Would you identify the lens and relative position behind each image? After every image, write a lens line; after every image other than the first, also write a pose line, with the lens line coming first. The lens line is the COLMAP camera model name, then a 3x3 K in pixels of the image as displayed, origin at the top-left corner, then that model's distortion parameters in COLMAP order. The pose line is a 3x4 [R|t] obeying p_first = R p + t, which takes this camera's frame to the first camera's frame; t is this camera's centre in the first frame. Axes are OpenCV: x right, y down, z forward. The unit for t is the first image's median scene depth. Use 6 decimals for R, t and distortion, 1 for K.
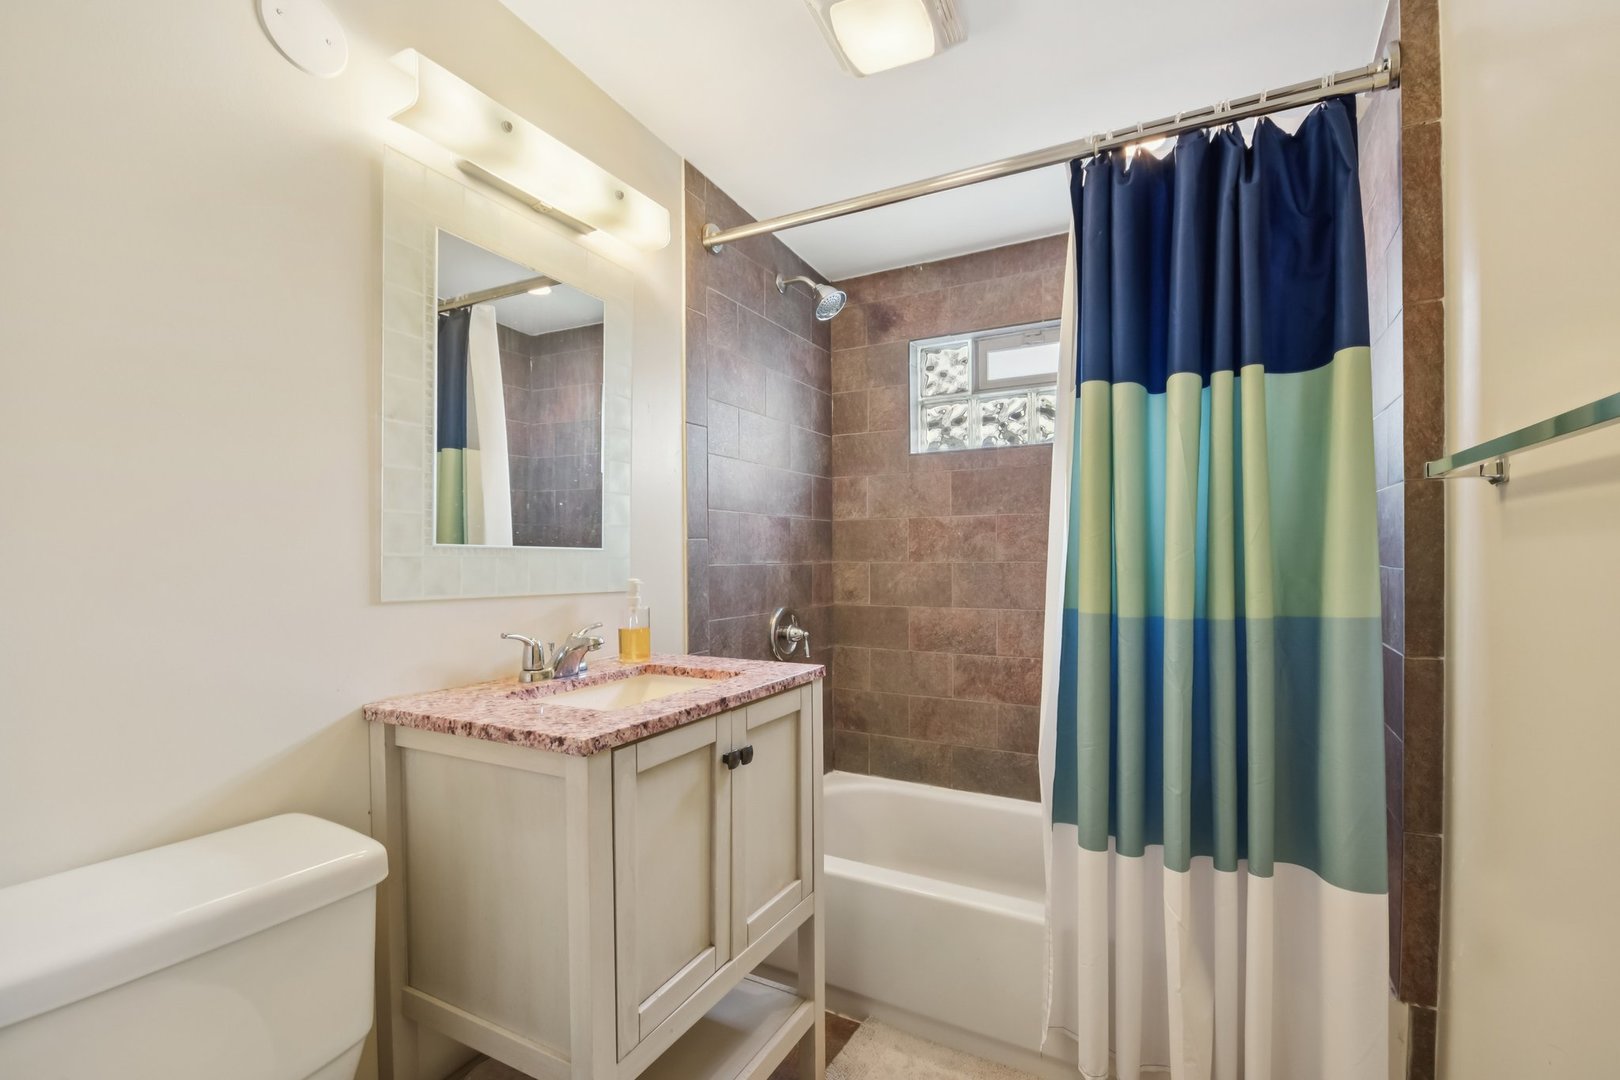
lens RADIAL K [[720.4, 0, 818.2], [0, 720.4, 548.8], [0, 0, 1]] dist [0.003633, 0.000140]
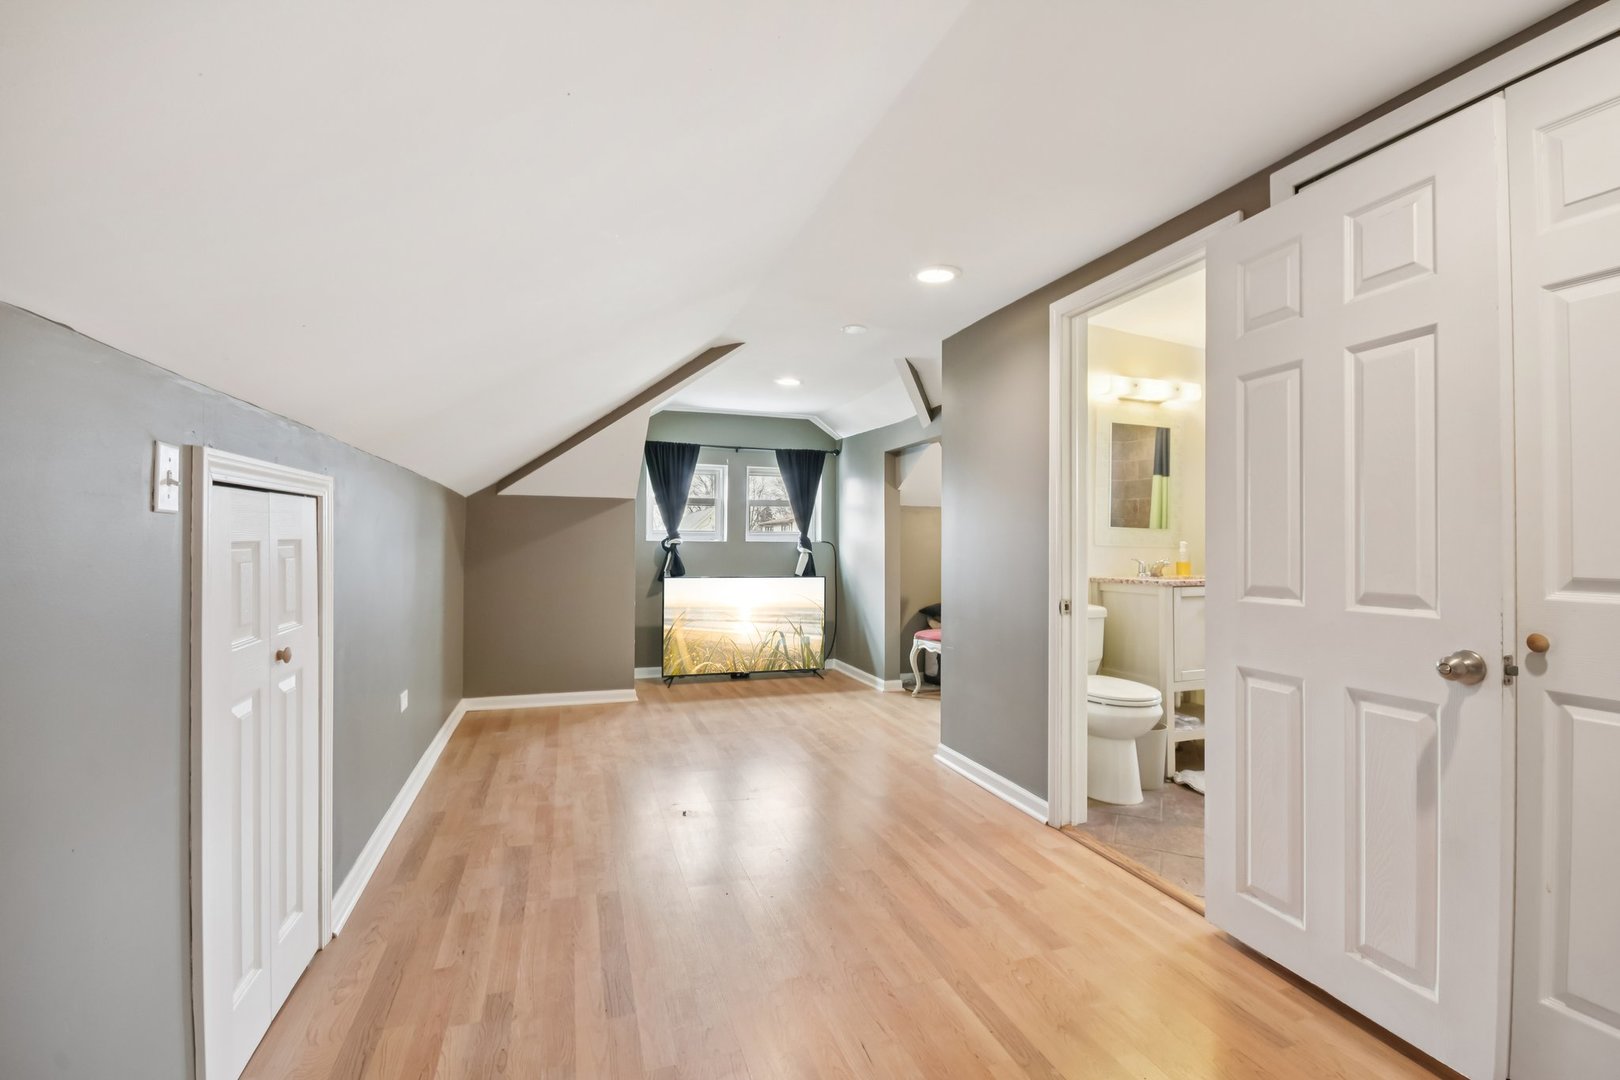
lens RADIAL K [[720.4, 0, 811.6], [0, 720.4, 539.6], [0, 0, 1]] dist [0.003633, 0.000140]
pose [[0.734783, 0.008185, -0.678252, 0.653189], [-0.007361, 0.999965, 0.004093, 0.046988], [0.678262, 0.001985, 0.734818, -2.263819]]
